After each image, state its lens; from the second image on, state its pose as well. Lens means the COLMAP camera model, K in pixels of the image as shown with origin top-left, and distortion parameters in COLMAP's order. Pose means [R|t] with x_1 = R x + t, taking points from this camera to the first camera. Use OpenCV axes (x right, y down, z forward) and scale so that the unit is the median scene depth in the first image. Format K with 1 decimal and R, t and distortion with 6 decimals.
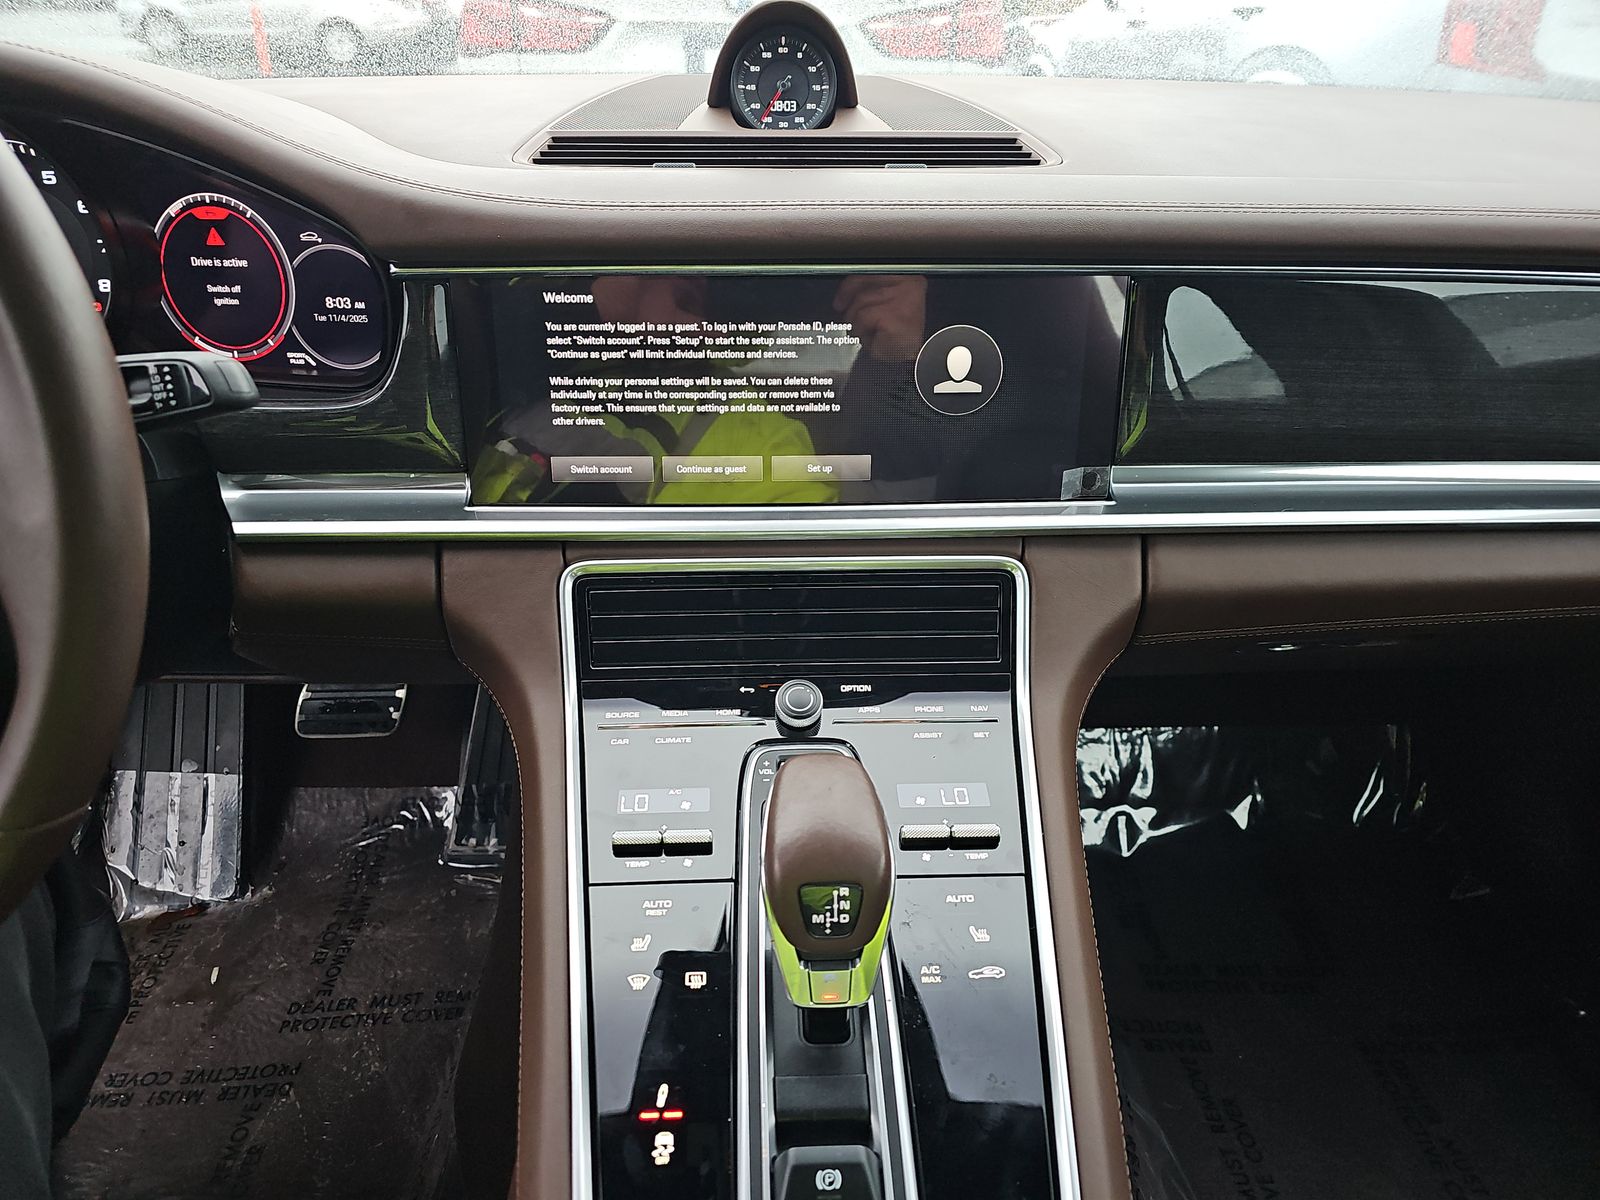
lens RADIAL K [[1056.5, 0, 785.9], [0, 1056.5, 615.7], [0, 0, 1]] dist [0.020991, -0.013328]
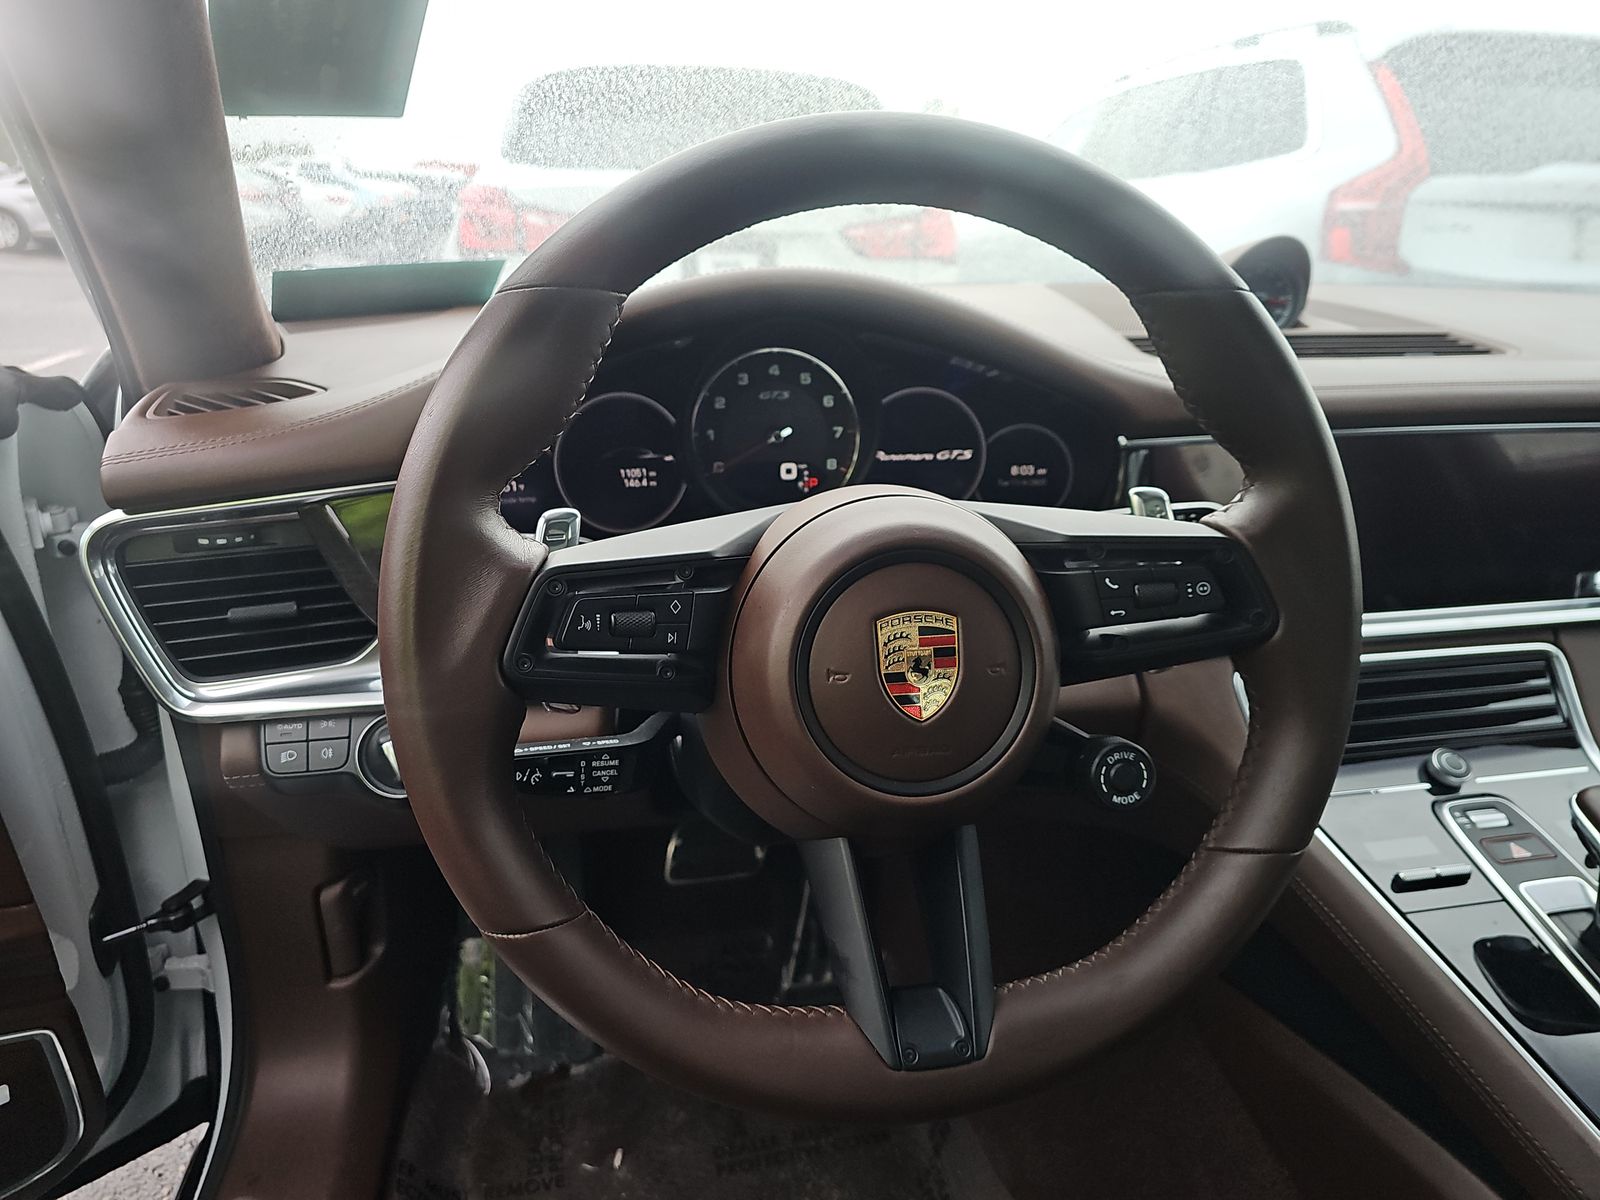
lens RADIAL K [[1056.5, 0, 799.4], [0, 1056.5, 626.7], [0, 0, 1]] dist [0.020991, -0.013328]
pose [[0.986744, -0.054910, 0.152712, -0.872075], [0.076201, 0.987599, -0.137261, 0.031938], [-0.143281, 0.147079, 0.978692, -0.134174]]
